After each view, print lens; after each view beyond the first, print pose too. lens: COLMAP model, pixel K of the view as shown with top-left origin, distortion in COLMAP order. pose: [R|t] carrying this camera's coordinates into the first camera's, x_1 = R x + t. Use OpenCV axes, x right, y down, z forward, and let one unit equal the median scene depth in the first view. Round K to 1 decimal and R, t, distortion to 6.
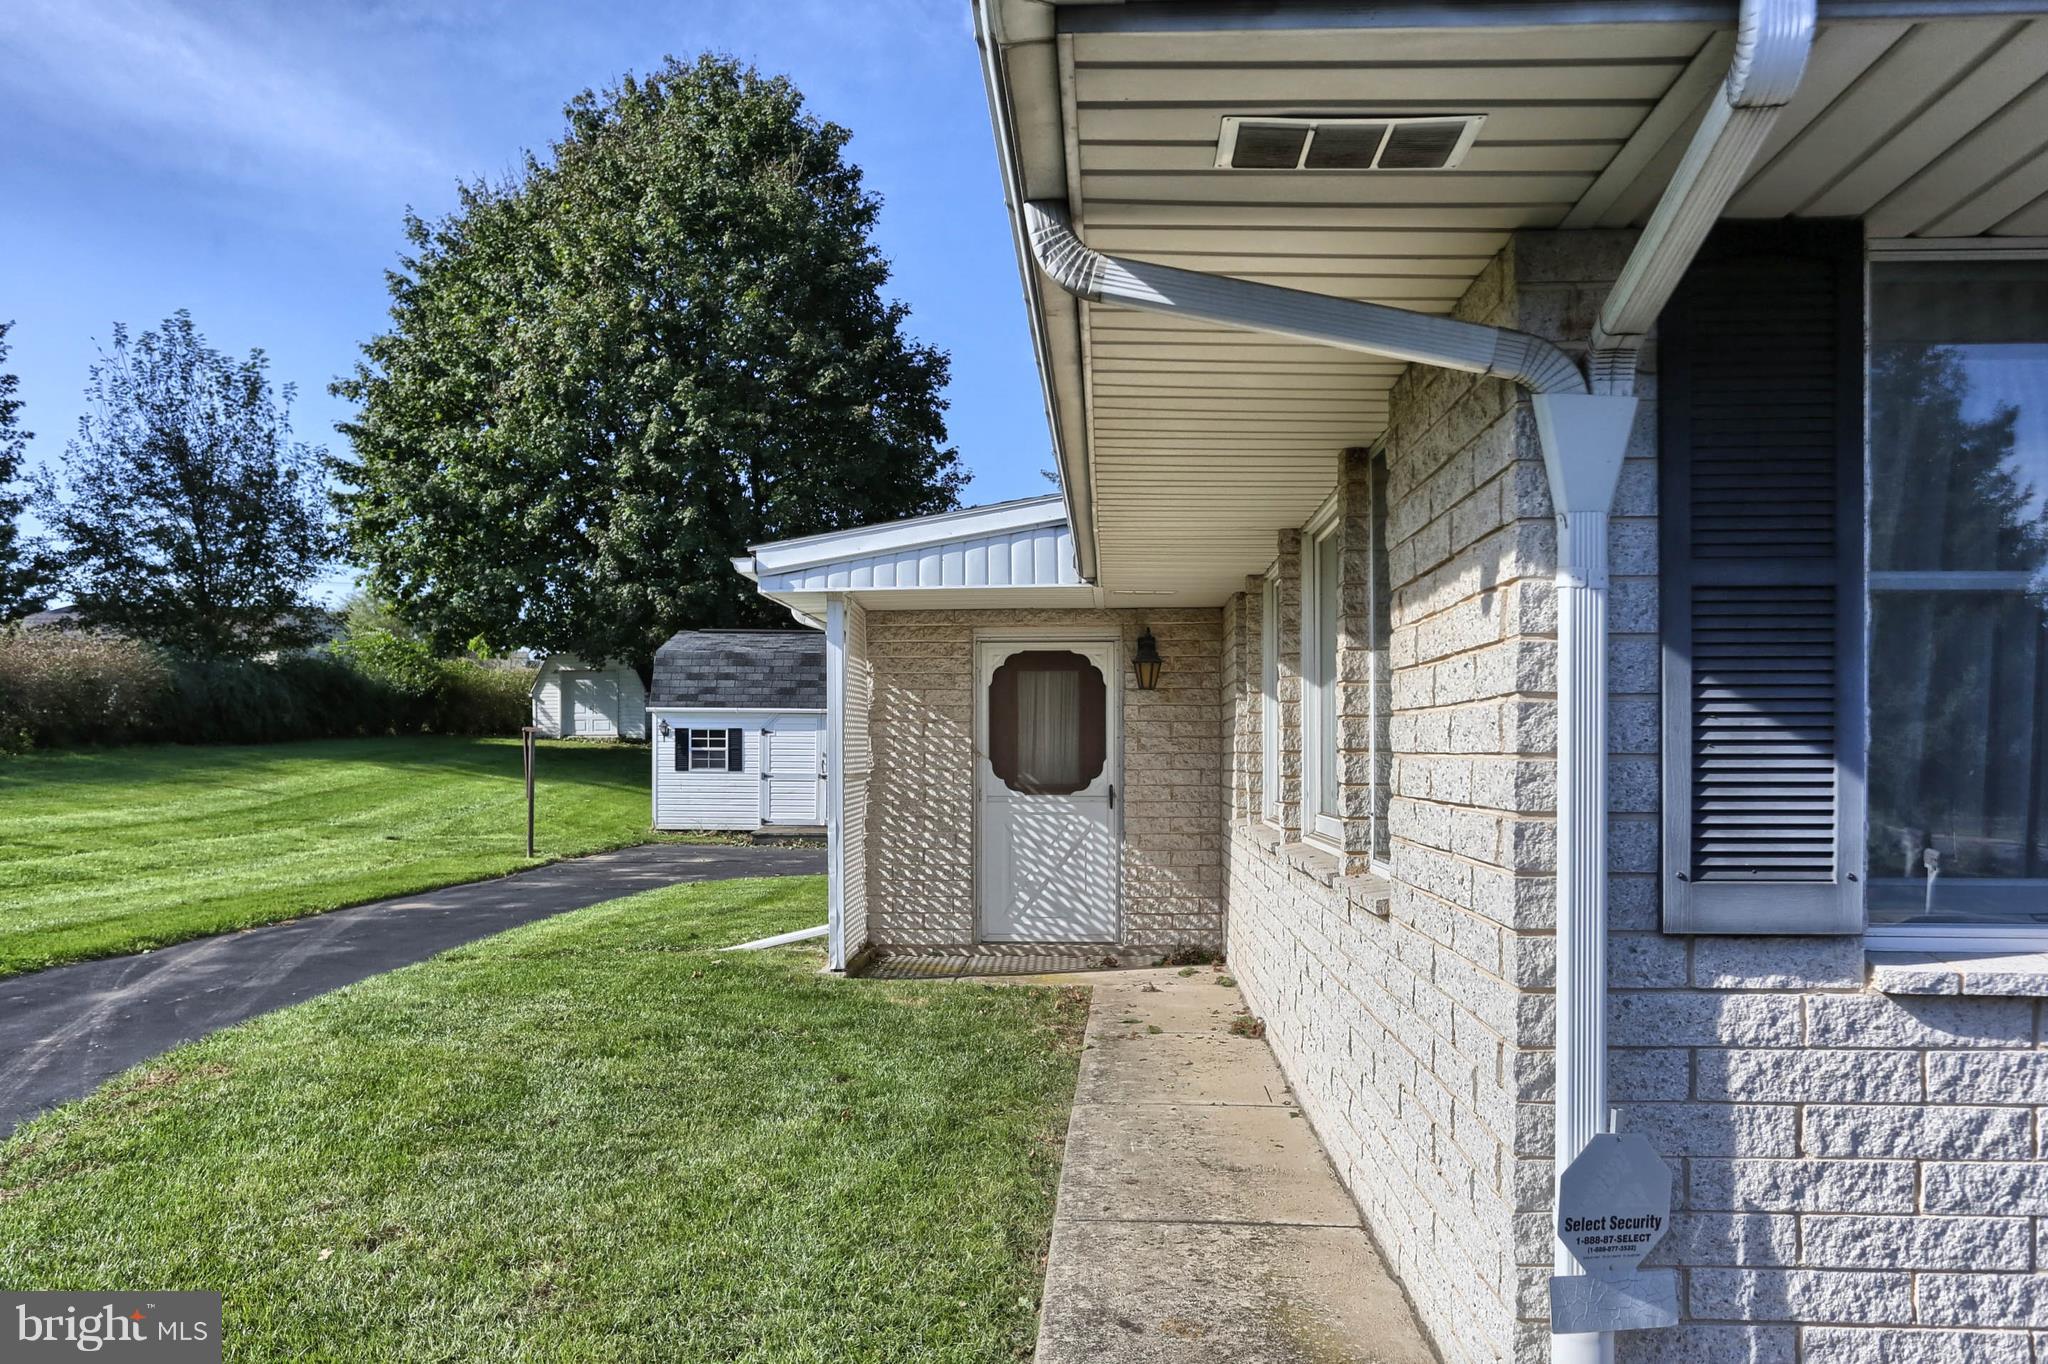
lens RADIAL K [[1528.3, 0, 1024.7], [0, 1528.3, 762.9], [0, 0, 1]] dist [0.001969, -0.001364]
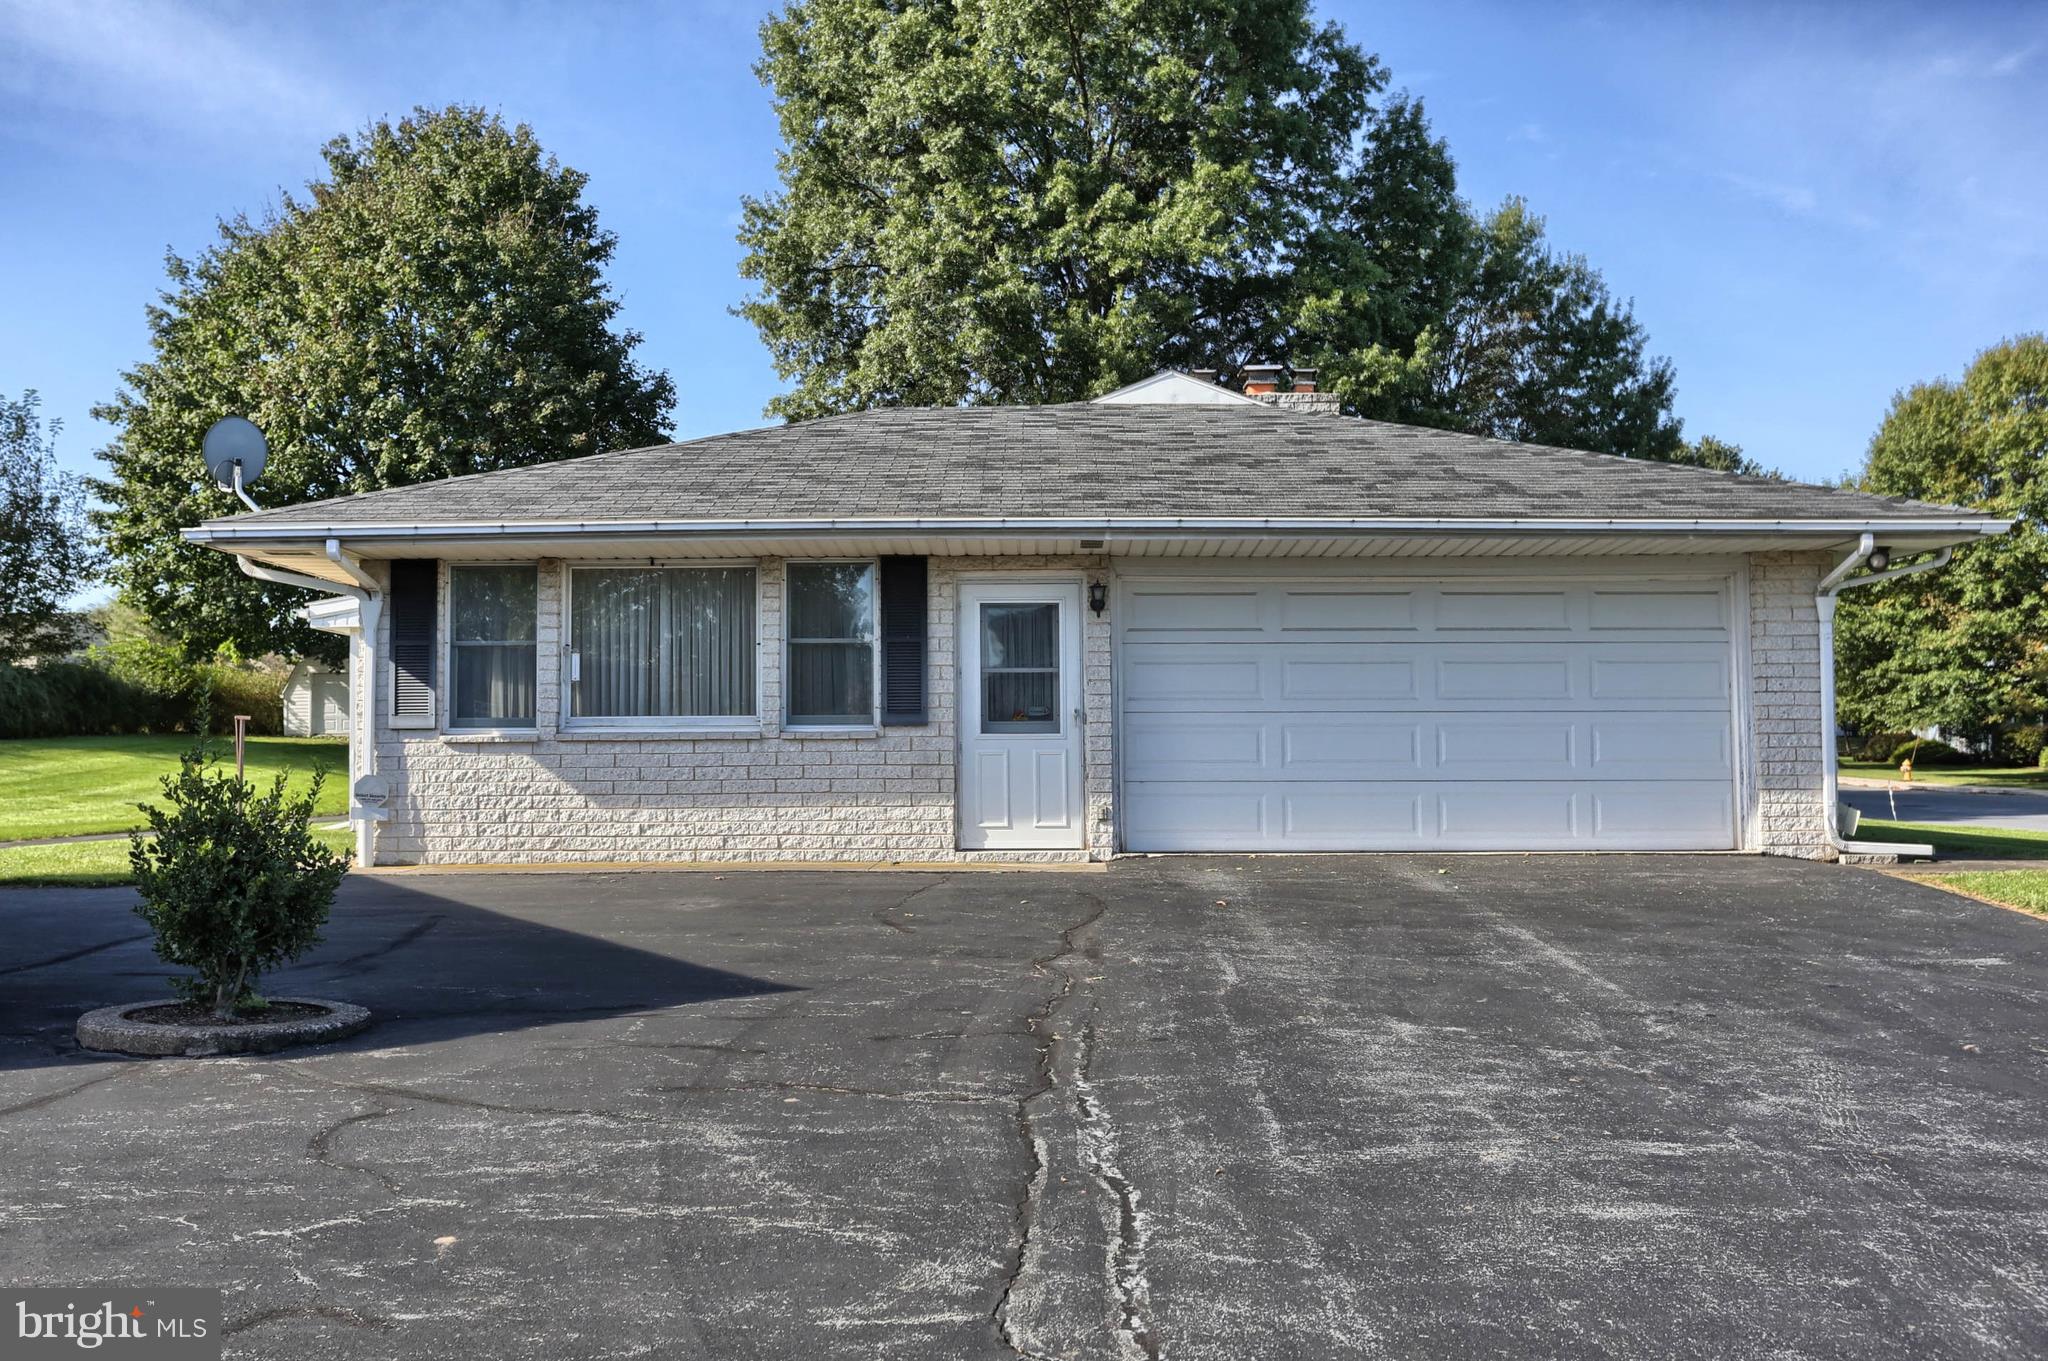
lens RADIAL K [[1833.9, 0, 1024.0], [0, 1833.9, 680.5], [0, 0, 1]] dist [0.004819, 0.011600]
pose [[0.999138, -0.007069, 0.040894, 0.161619], [0.009317, 0.998441, -0.055039, 0.022627], [-0.040441, 0.055373, 0.997646, -0.338380]]
